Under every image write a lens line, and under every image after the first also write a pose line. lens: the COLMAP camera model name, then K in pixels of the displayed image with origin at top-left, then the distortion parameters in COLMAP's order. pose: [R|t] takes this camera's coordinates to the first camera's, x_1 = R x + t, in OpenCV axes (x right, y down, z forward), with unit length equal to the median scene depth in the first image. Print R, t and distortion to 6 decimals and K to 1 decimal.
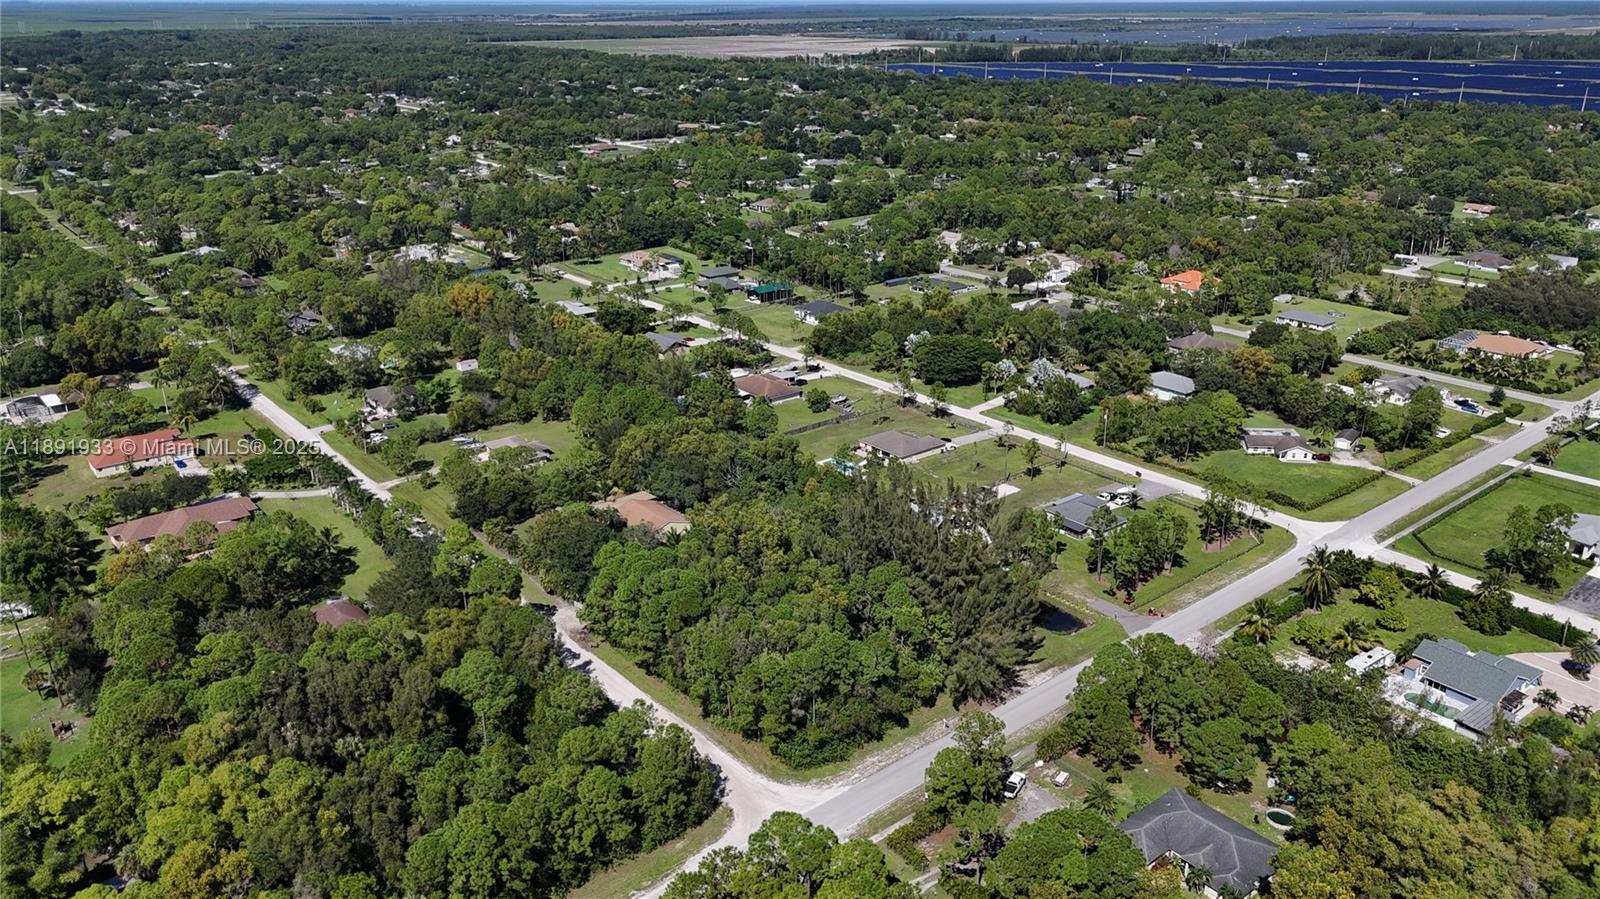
lens RADIAL K [[1178.1, 0, 801.4], [0, 1178.1, 447.9], [0, 0, 1]] dist [0.057517, -0.047190]
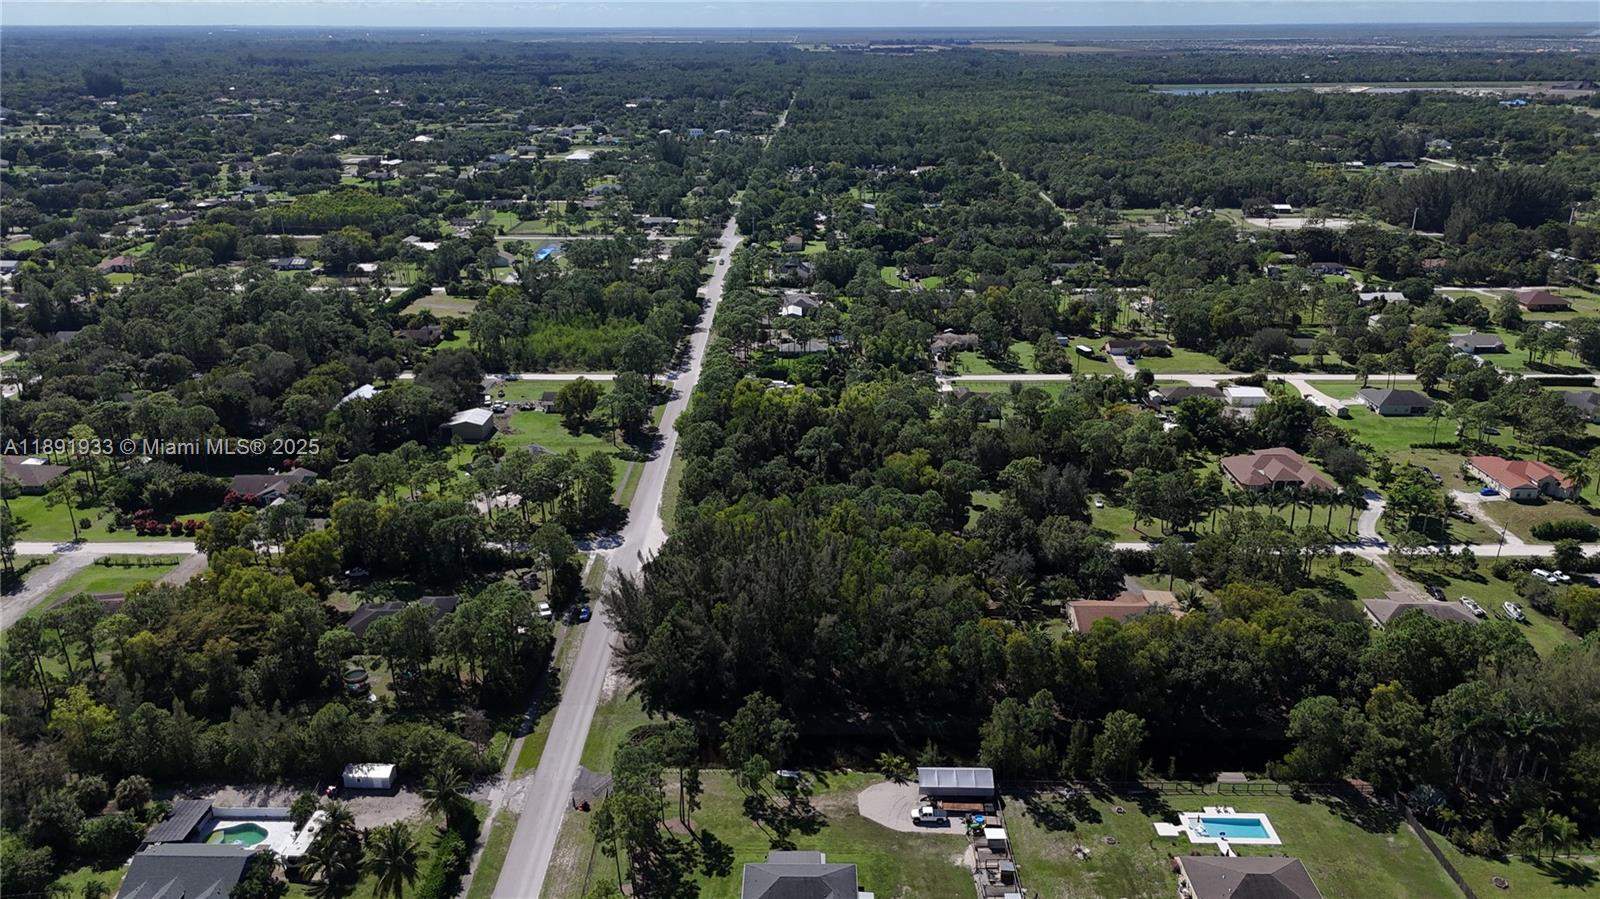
lens RADIAL K [[1173.6, 0, 803.2], [0, 1173.6, 447.1], [0, 0, 1]] dist [0.105294, -0.190984]
pose [[-0.638563, 0.263895, -0.722908, 0.502258], [-0.269855, 0.802937, 0.531479, -0.360017], [0.720705, 0.534463, -0.441513, 0.939517]]
